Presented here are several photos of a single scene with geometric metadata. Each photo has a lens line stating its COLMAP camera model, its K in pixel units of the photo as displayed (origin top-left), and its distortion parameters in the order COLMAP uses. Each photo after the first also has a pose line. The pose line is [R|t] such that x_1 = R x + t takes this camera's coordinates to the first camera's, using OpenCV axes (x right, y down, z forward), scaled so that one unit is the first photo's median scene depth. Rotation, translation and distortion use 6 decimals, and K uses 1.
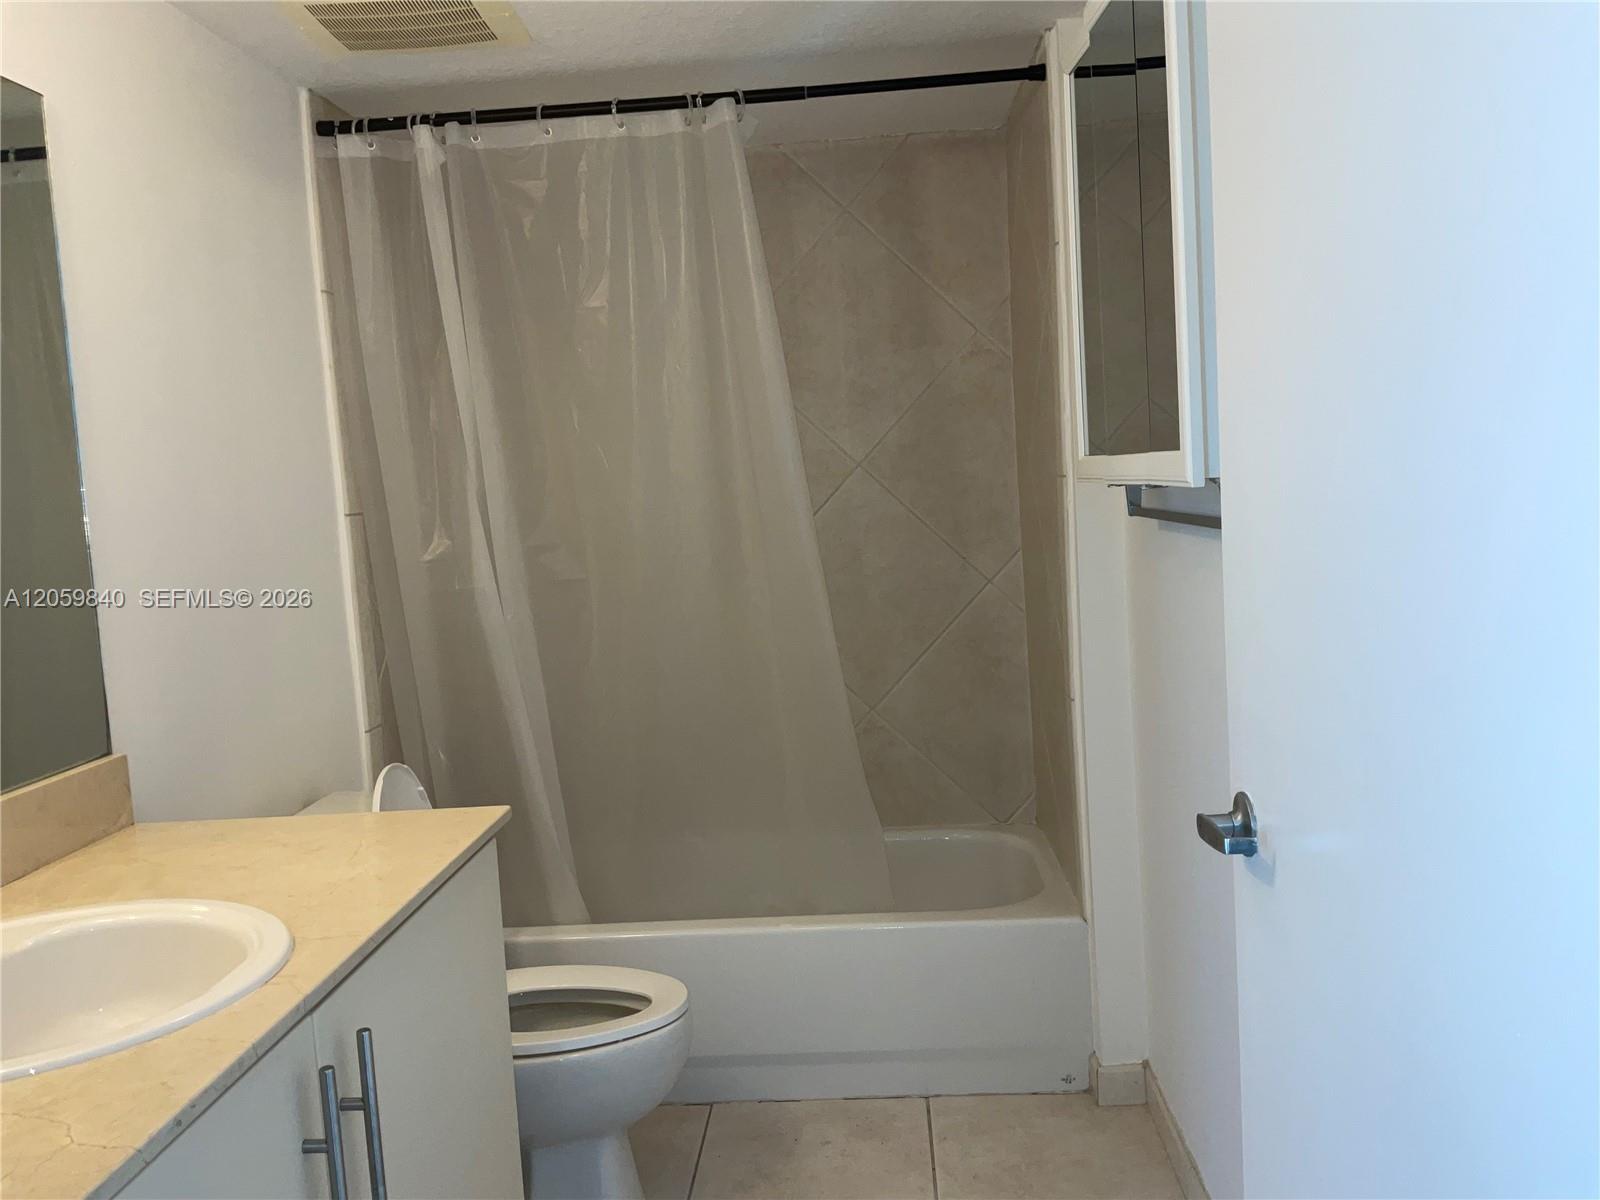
lens RADIAL K [[1341.5, 0, 807.1], [0, 1341.5, 594.4], [0, 0, 1]] dist [0.126506, -0.253372]
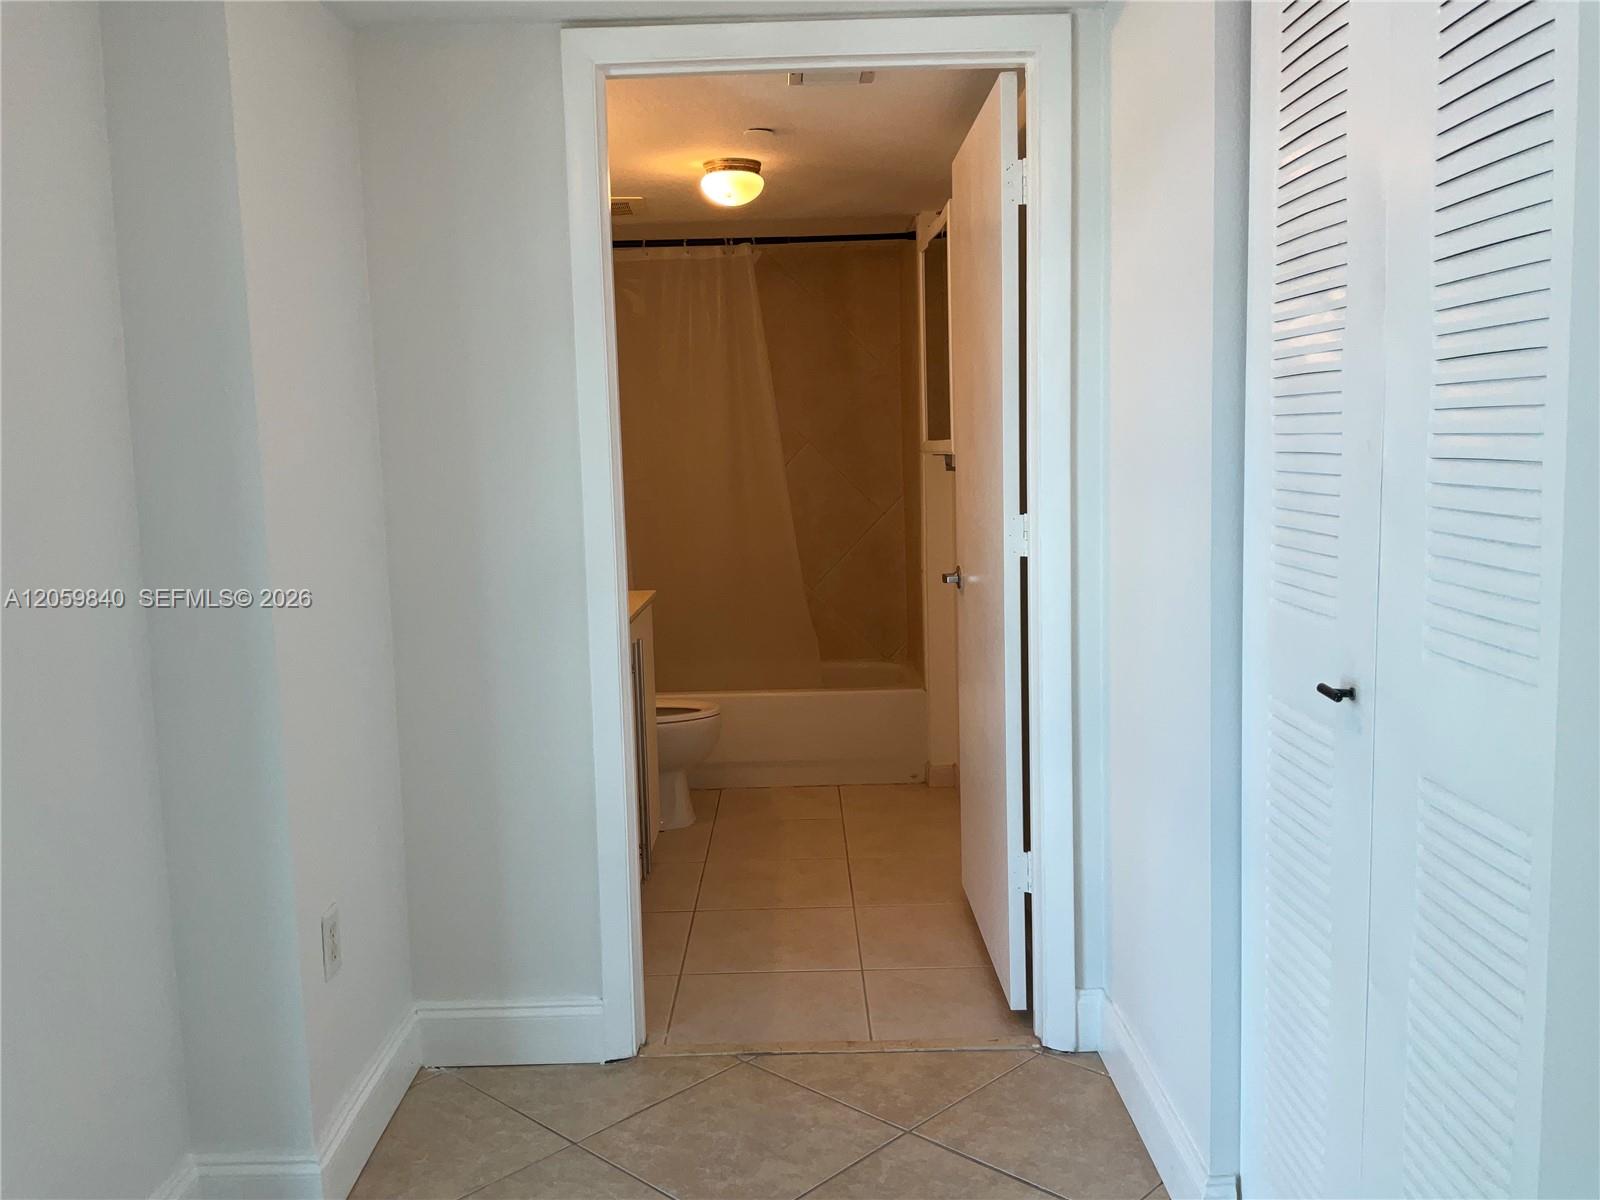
lens RADIAL K [[1349.0, 0, 799.8], [0, 1349.0, 590.2], [0, 0, 1]] dist [0.129846, -0.124451]
pose [[0.998030, 0.026570, 0.056841, -0.078228], [-0.027627, 0.999458, 0.017878, 0.077984], [-0.056335, -0.019413, 0.998223, -0.870796]]
